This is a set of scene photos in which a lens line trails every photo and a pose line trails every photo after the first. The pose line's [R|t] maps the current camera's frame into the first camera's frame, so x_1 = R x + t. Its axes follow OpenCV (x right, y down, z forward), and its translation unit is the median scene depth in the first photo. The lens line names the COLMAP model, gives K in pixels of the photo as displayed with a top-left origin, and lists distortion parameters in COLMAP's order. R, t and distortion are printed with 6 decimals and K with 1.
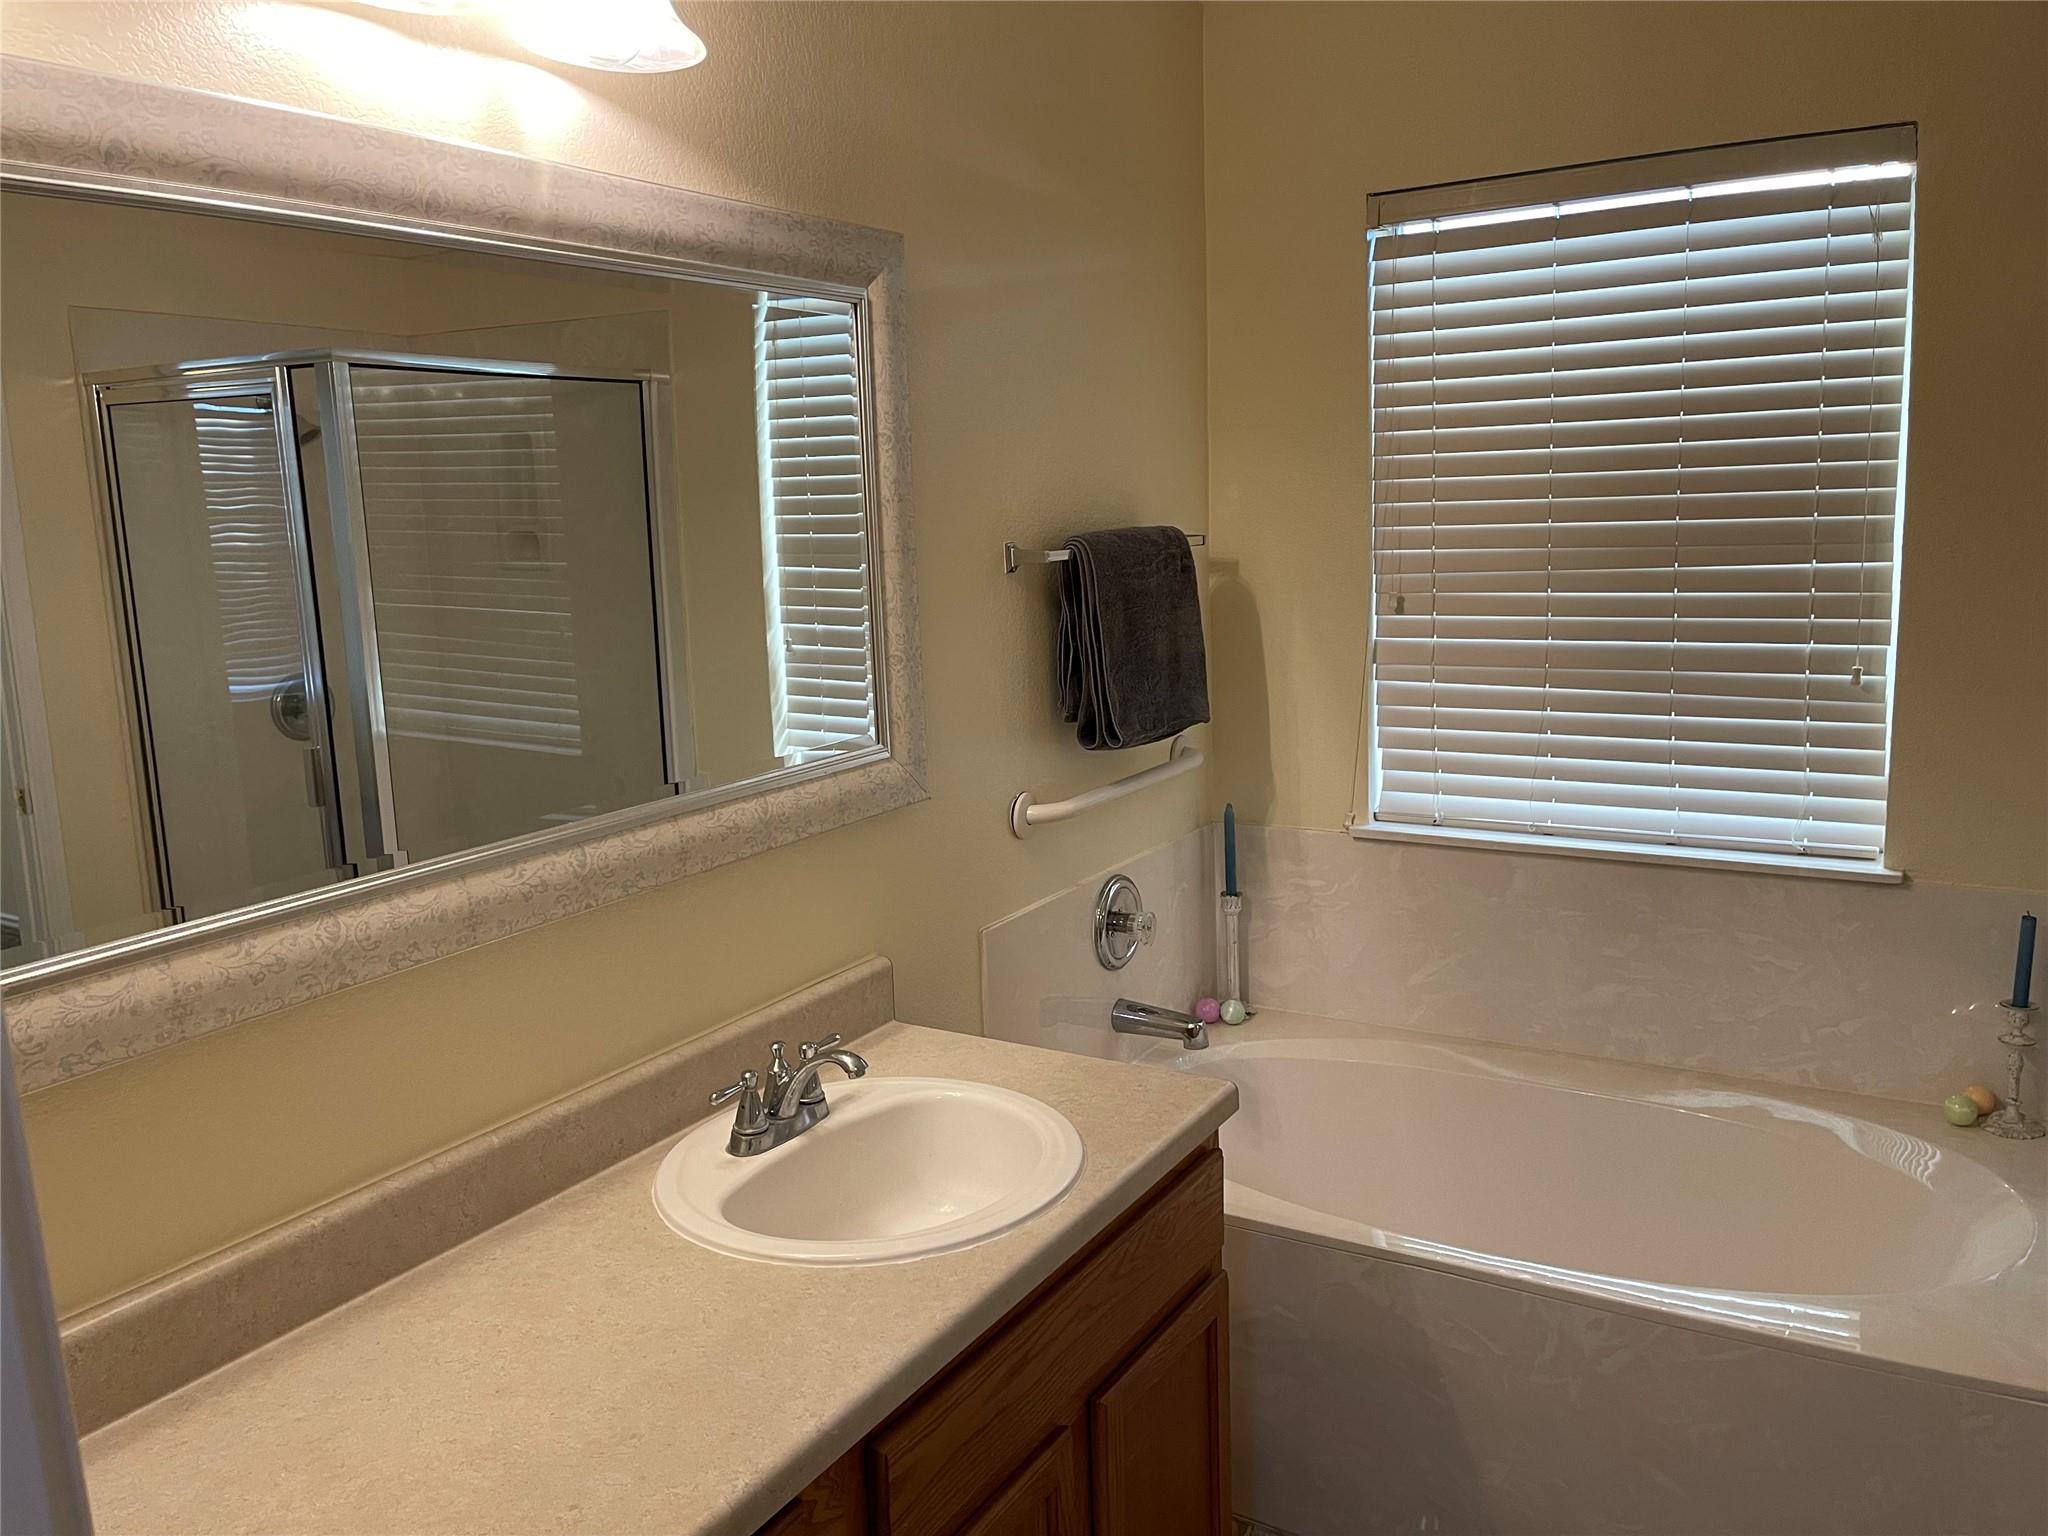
lens RADIAL K [[1555.7, 0, 1003.4], [0, 1555.7, 781.6], [0, 0, 1]] dist [0.055456, -0.090896]
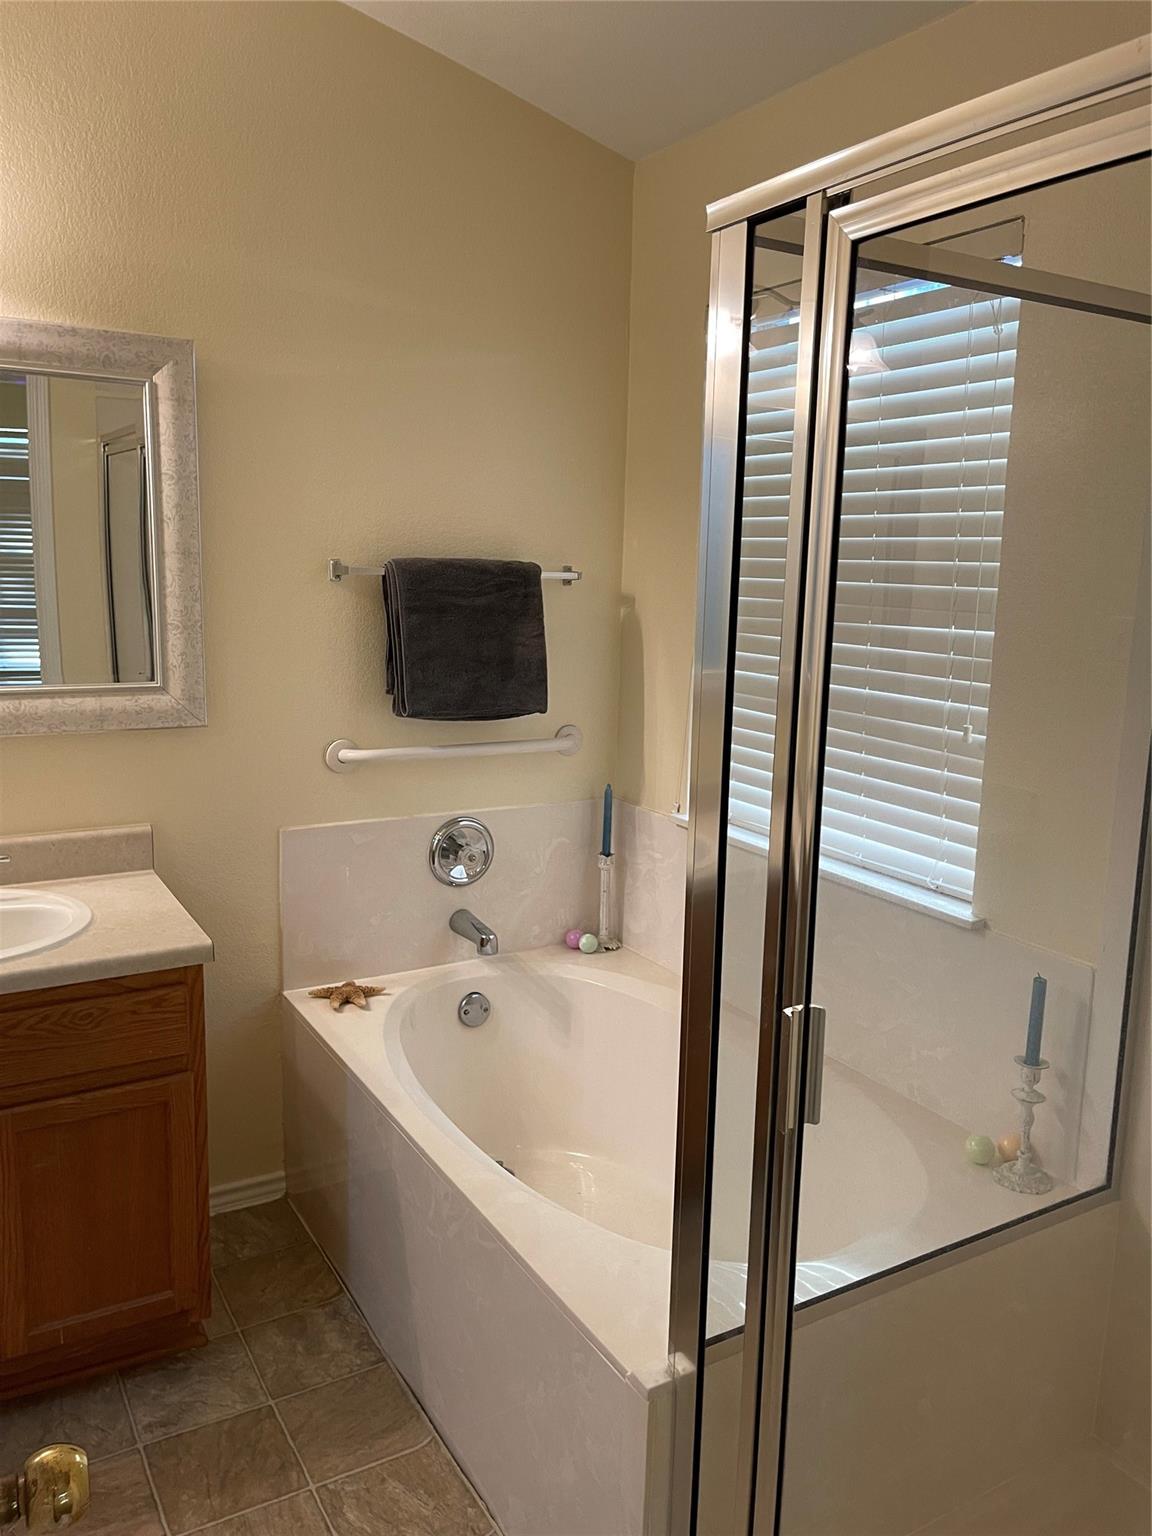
lens RADIAL K [[1166.8, 0, 576.0], [0, 1166.8, 768.0], [0, 0, 1]] dist [0.055456, -0.090896]
pose [[0.885284, 0.143000, -0.442520, 0.656347], [-0.143942, 0.989080, 0.031657, -0.030484], [0.442215, 0.035671, 0.896200, 0.148531]]
